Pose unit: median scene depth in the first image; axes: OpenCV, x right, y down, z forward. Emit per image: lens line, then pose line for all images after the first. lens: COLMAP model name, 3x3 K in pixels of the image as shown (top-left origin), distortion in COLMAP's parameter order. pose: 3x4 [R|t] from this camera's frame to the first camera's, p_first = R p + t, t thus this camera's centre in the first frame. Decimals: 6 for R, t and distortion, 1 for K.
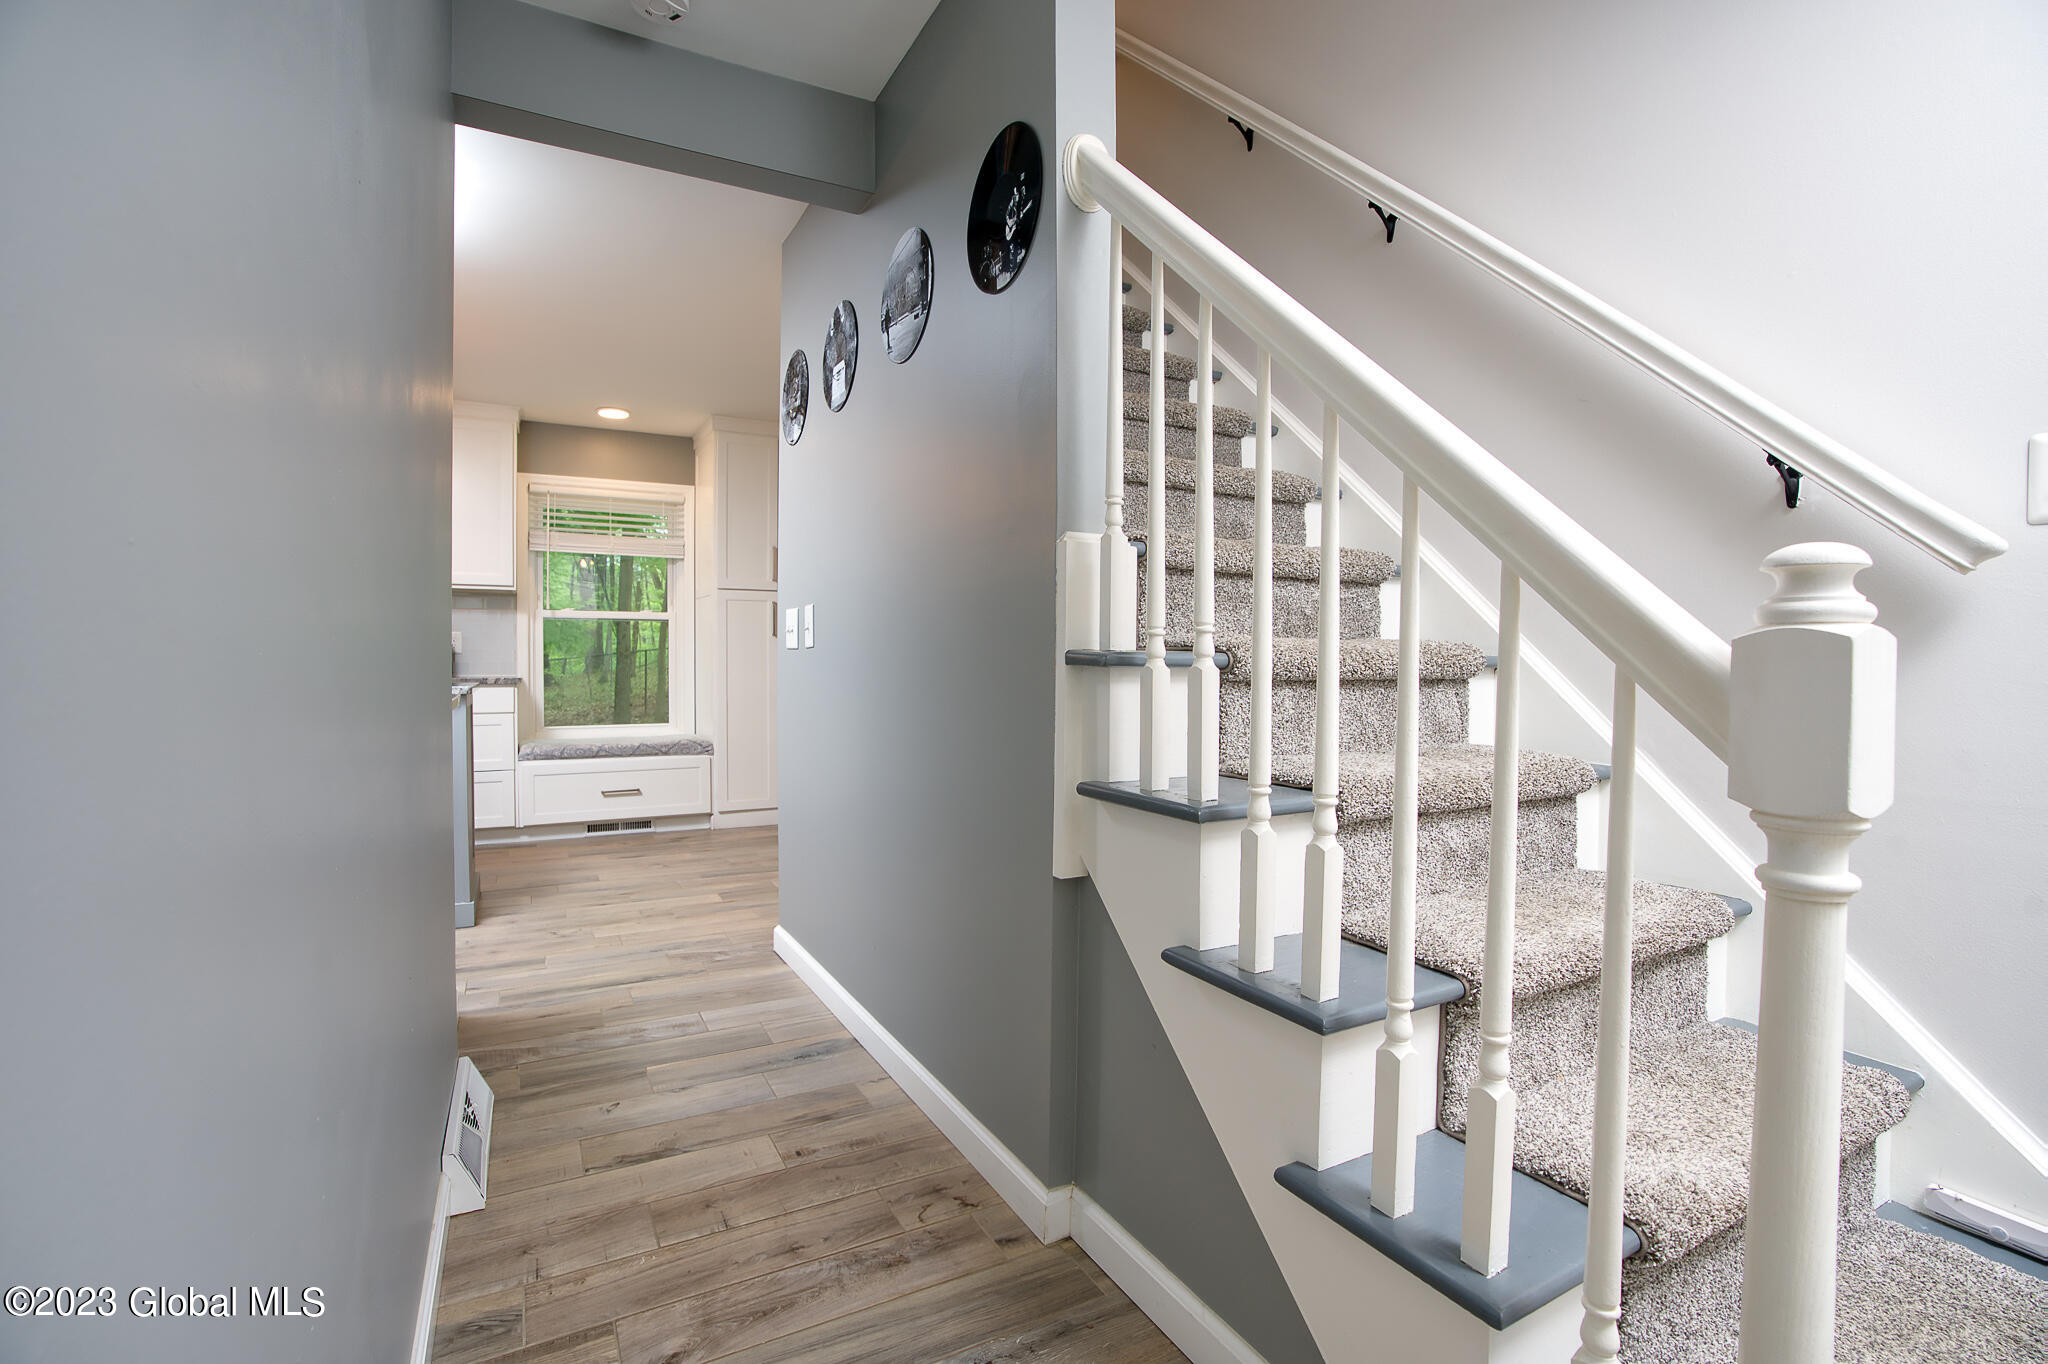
lens RADIAL K [[929.3, 0, 1006.5], [0, 929.3, 677.1], [0, 0, 1]] dist [-0.040723, 0.001250]
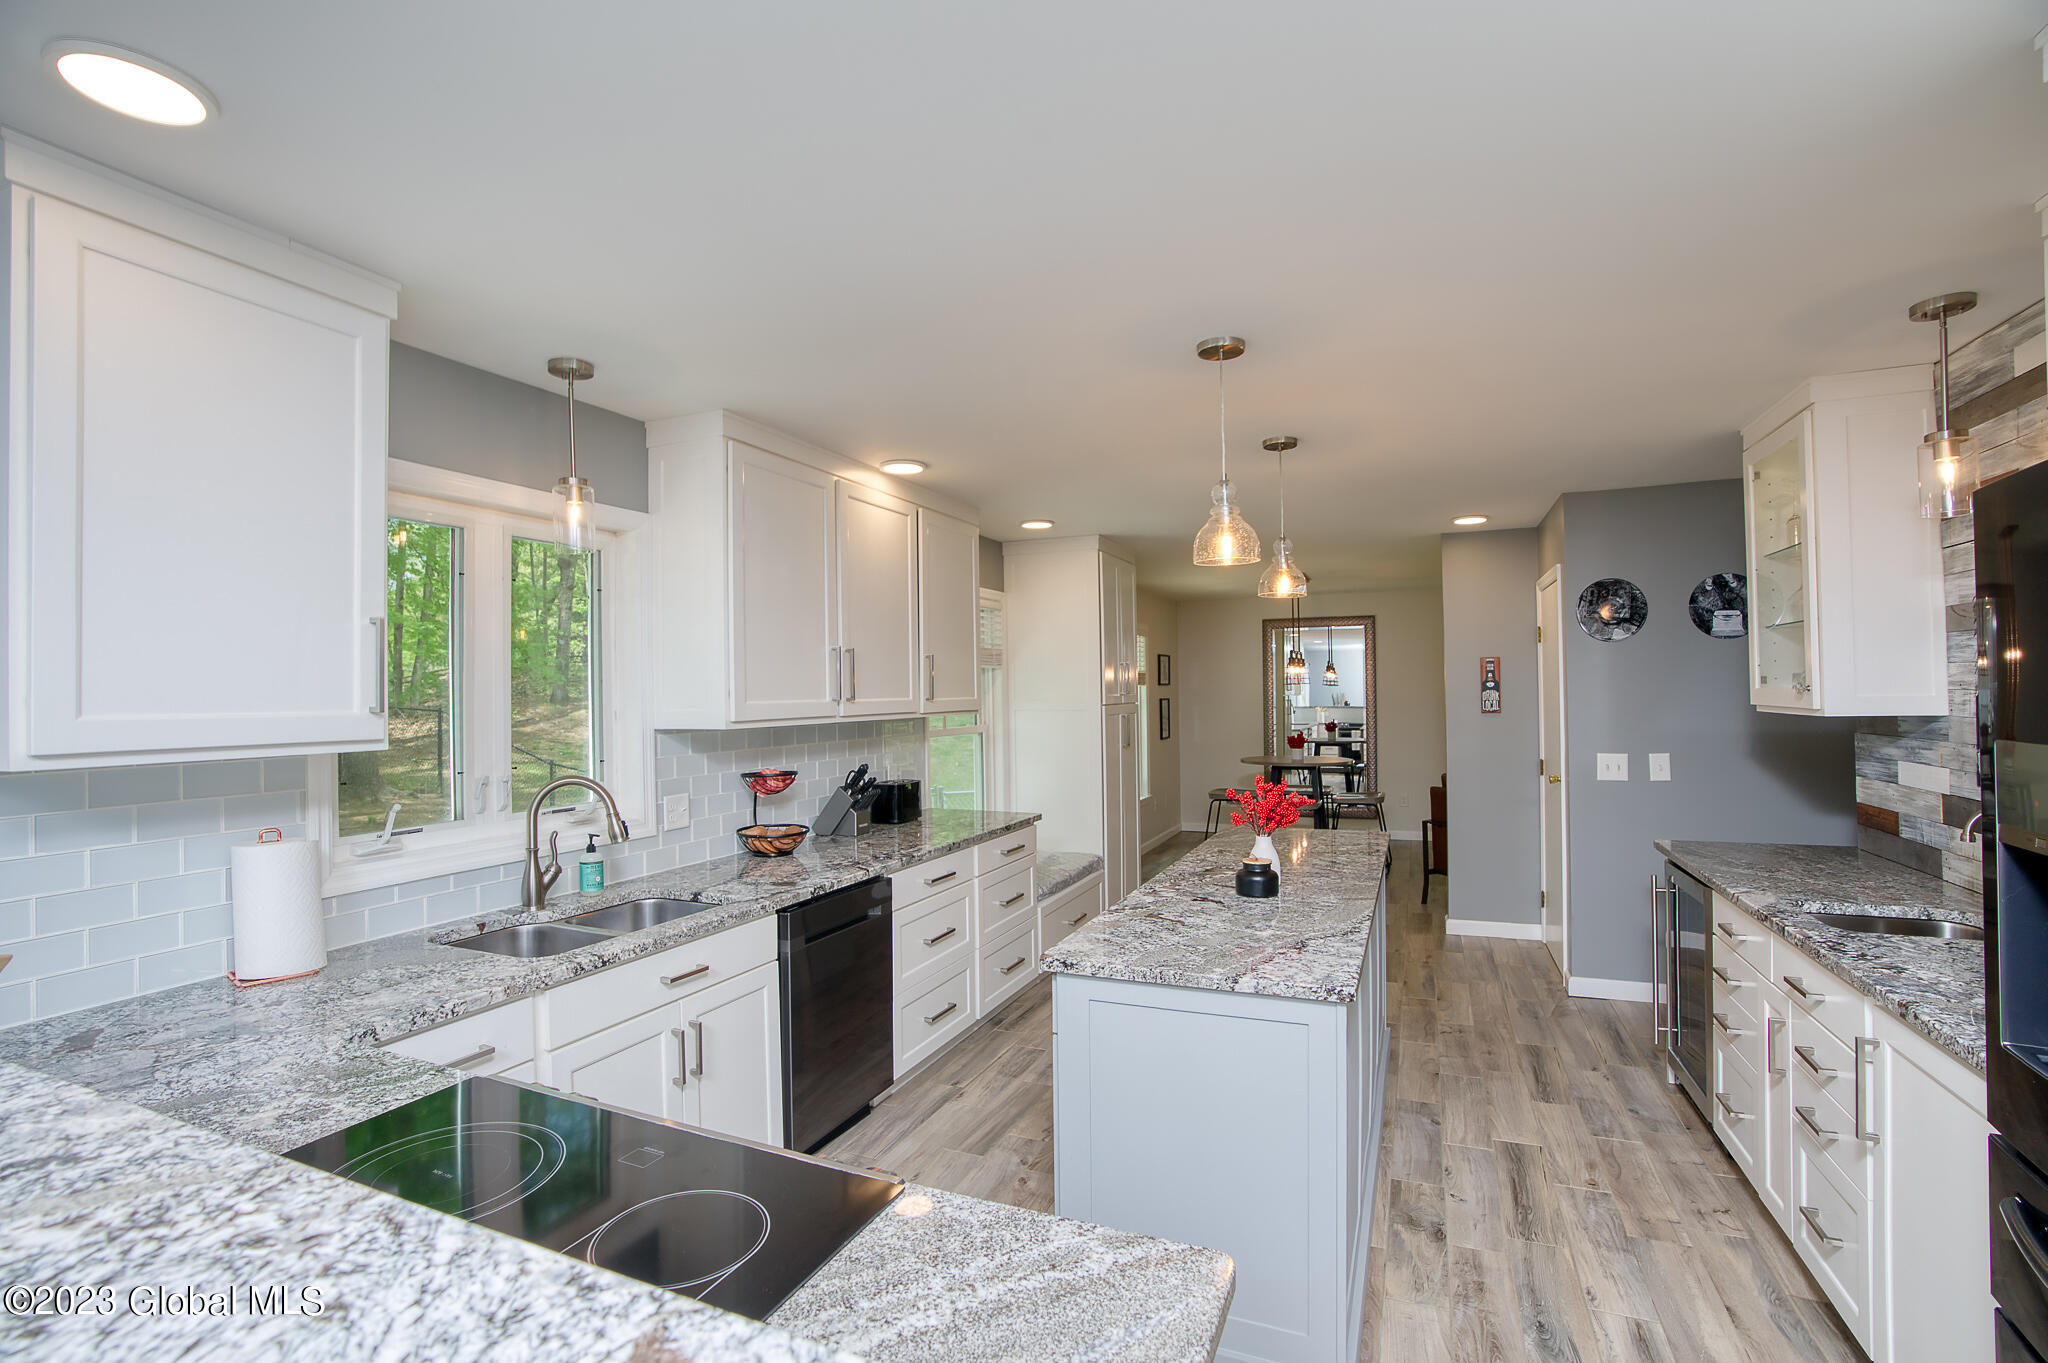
lens RADIAL K [[929.3, 0, 1022.8], [0, 929.3, 682.5], [0, 0, 1]] dist [-0.040723, 0.001250]
pose [[0.780972, -0.006733, 0.624529, -1.057760], [0.028805, 0.999266, -0.025247, -0.100054], [-0.623901, 0.037706, 0.780593, 0.258367]]
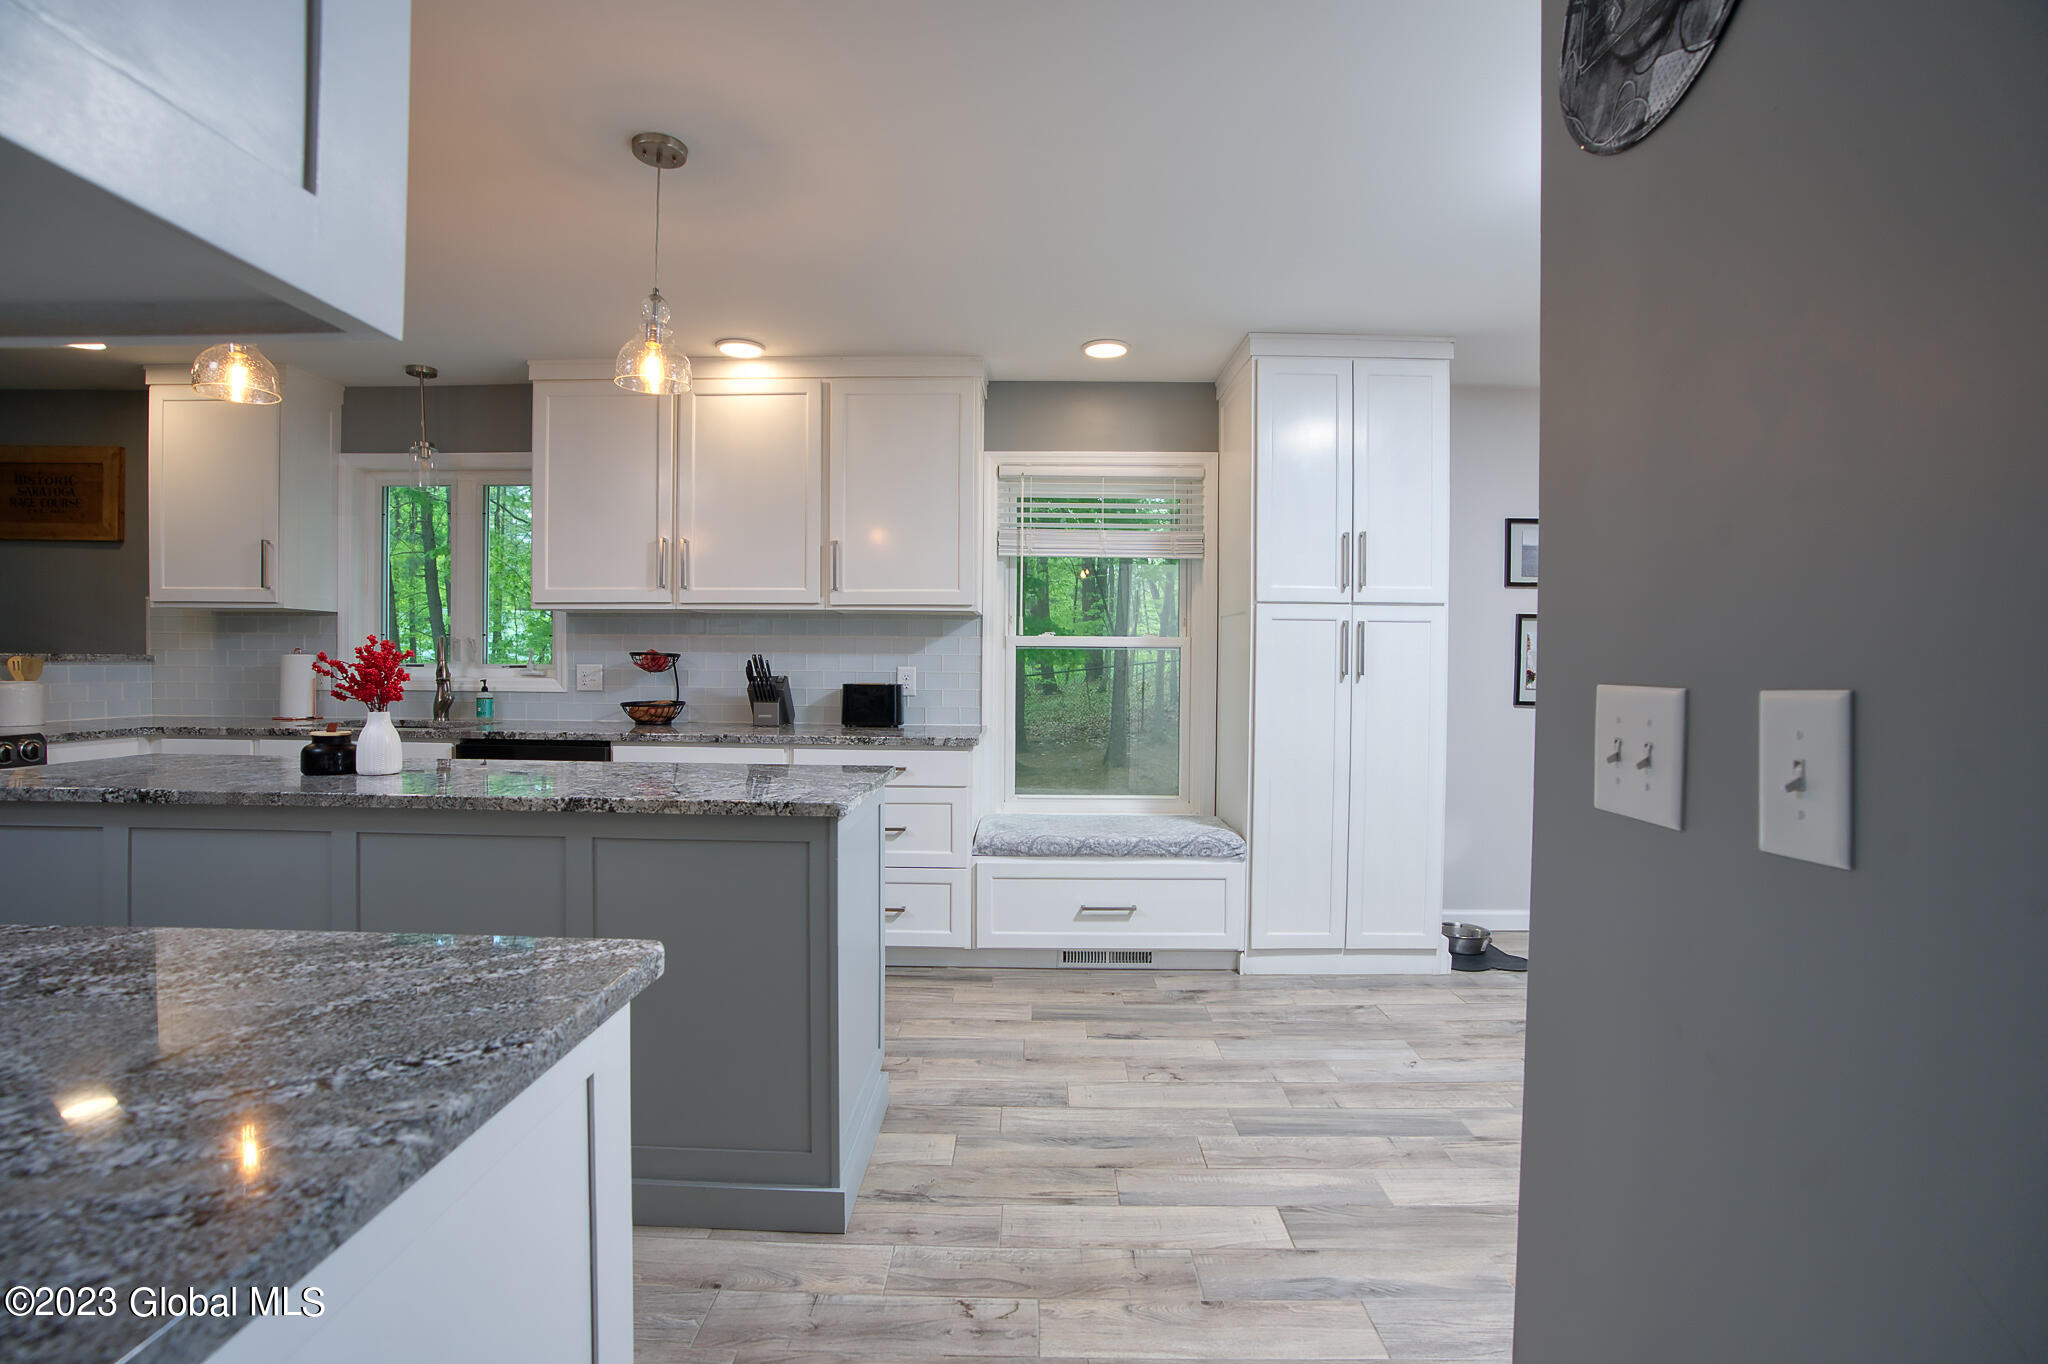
lens RADIAL K [[929.3, 0, 1028.2], [0, 929.3, 672.3], [0, 0, 1]] dist [-0.040723, 0.001250]
pose [[0.880187, 0.011437, -0.474490, -0.149245], [-0.016455, 0.999844, -0.006425, -0.041555], [0.474342, 0.013463, 0.880238, 0.368117]]
